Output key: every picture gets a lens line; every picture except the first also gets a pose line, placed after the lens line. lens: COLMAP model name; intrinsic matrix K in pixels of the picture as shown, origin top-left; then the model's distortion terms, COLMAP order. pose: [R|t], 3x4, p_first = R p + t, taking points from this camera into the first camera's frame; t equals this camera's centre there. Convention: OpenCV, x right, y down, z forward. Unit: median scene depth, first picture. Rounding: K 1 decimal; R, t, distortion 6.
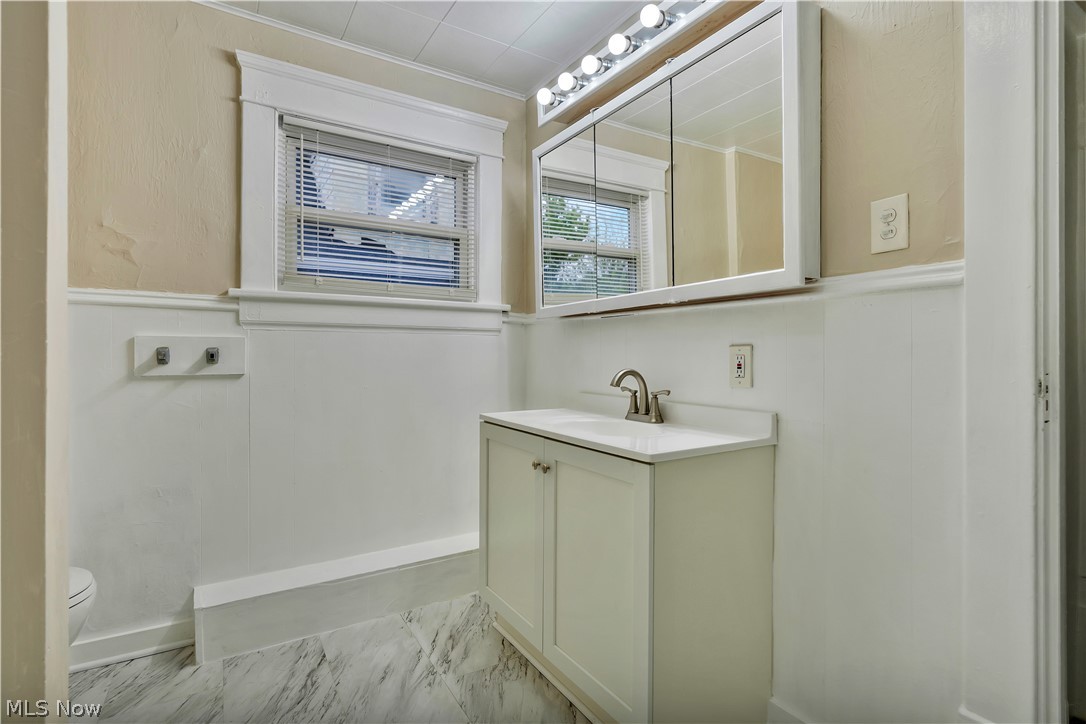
lens RADIAL K [[519.5, 0, 537.9], [0, 519.5, 355.4], [0, 0, 1]] dist [-0.005182, 0.002955]
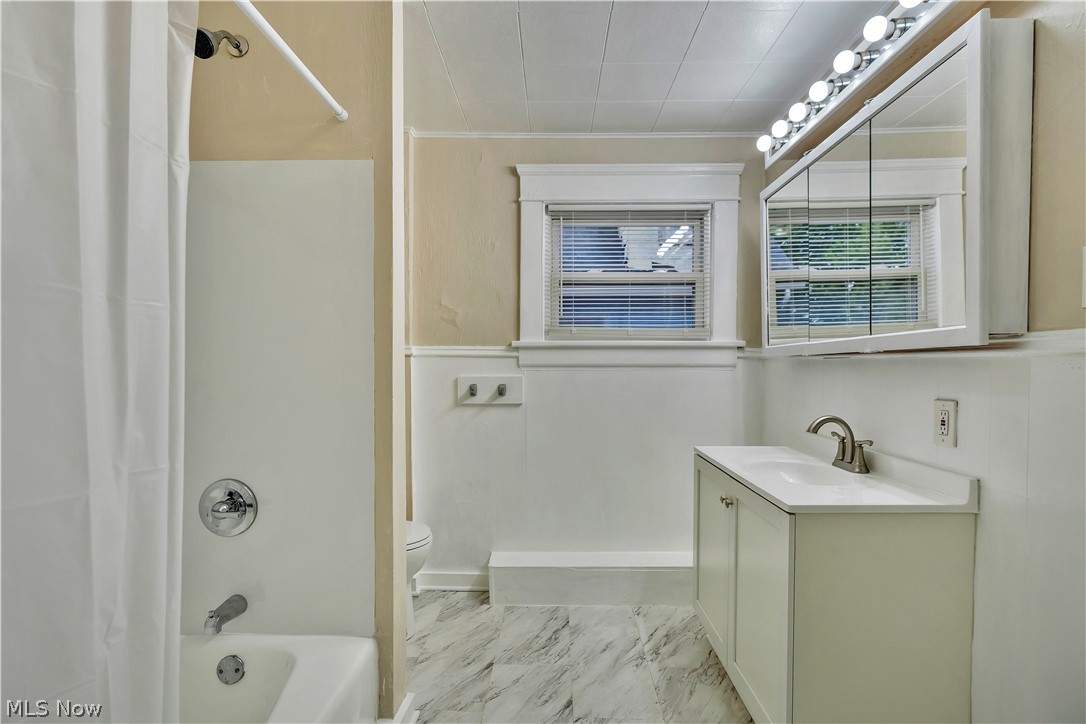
lens RADIAL K [[519.5, 0, 547.8], [0, 519.5, 379.1], [0, 0, 1]] dist [-0.005182, 0.002955]
pose [[0.846706, 0.011980, -0.531927, 0.226842], [0.000297, 0.999736, 0.022988, -0.062820], [0.532062, -0.019622, 0.846478, -0.121918]]
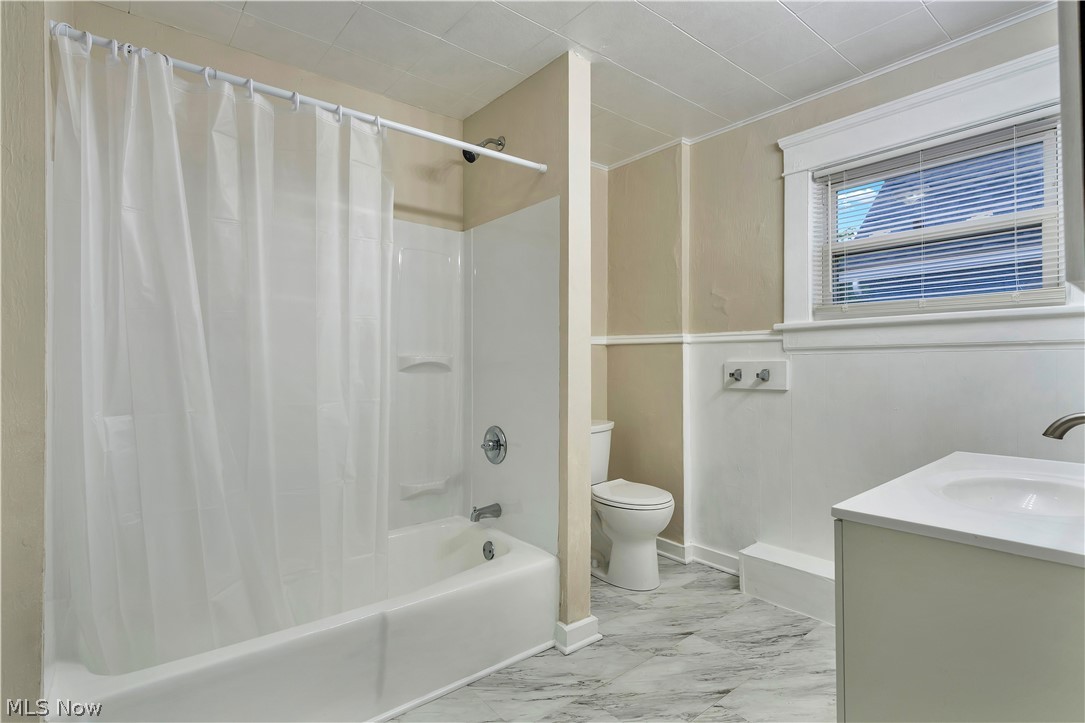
lens RADIAL K [[519.0, 0, 557.7], [0, 519.0, 359.6], [0, 0, 1]] dist [-0.005182, 0.002955]
pose [[0.164864, -0.008924, -0.986276, 0.633210], [0.009022, 0.999931, -0.007540, -0.035999], [0.986275, -0.007655, 0.164933, 0.250328]]
